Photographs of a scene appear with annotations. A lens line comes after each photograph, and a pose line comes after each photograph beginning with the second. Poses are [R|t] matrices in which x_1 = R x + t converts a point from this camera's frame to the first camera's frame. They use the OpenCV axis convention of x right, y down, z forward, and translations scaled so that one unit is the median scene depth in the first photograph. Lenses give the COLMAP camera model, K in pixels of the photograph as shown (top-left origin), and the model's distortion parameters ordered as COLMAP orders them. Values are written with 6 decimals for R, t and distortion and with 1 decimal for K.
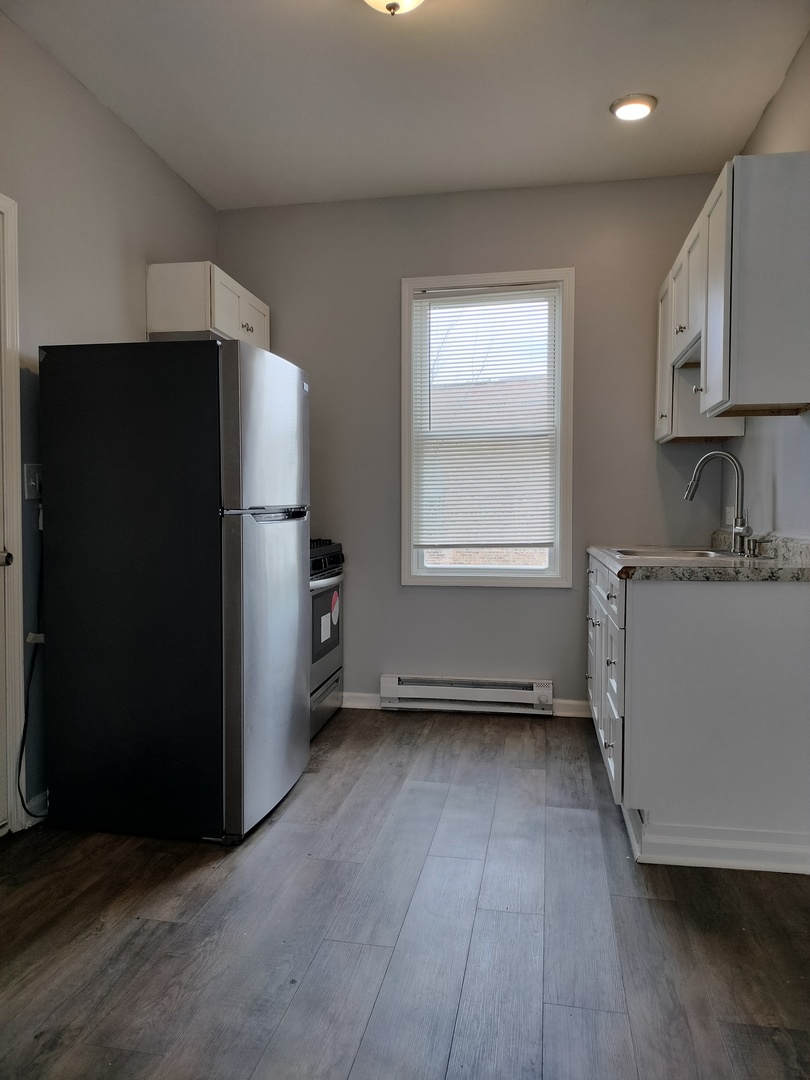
lens RADIAL K [[817.8, 0, 382.2], [0, 817.8, 536.9], [0, 0, 1]] dist [0.039176, -0.031594]
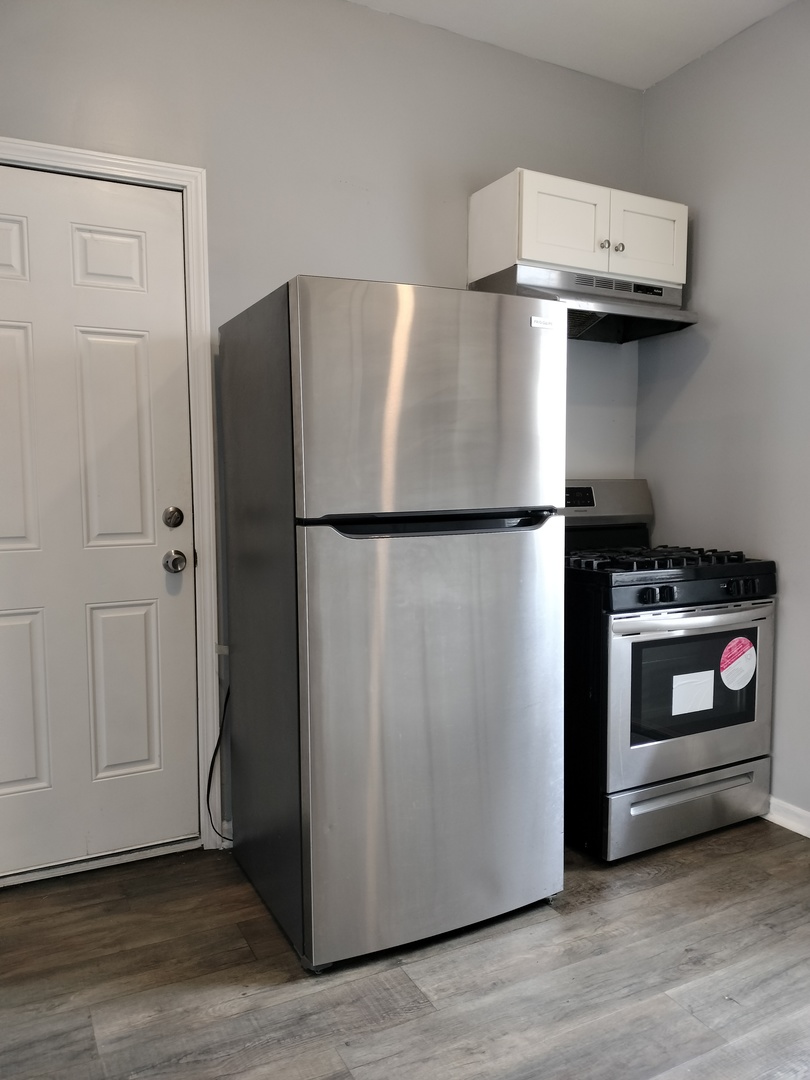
lens RADIAL K [[817.8, 0, 401.3], [0, 817.8, 535.5], [0, 0, 1]] dist [0.039176, -0.031594]
pose [[0.607219, 0.046455, -0.793175, 0.344507], [-0.022544, 0.998895, 0.041245, -0.037182], [0.794215, -0.007163, 0.607595, 0.494398]]
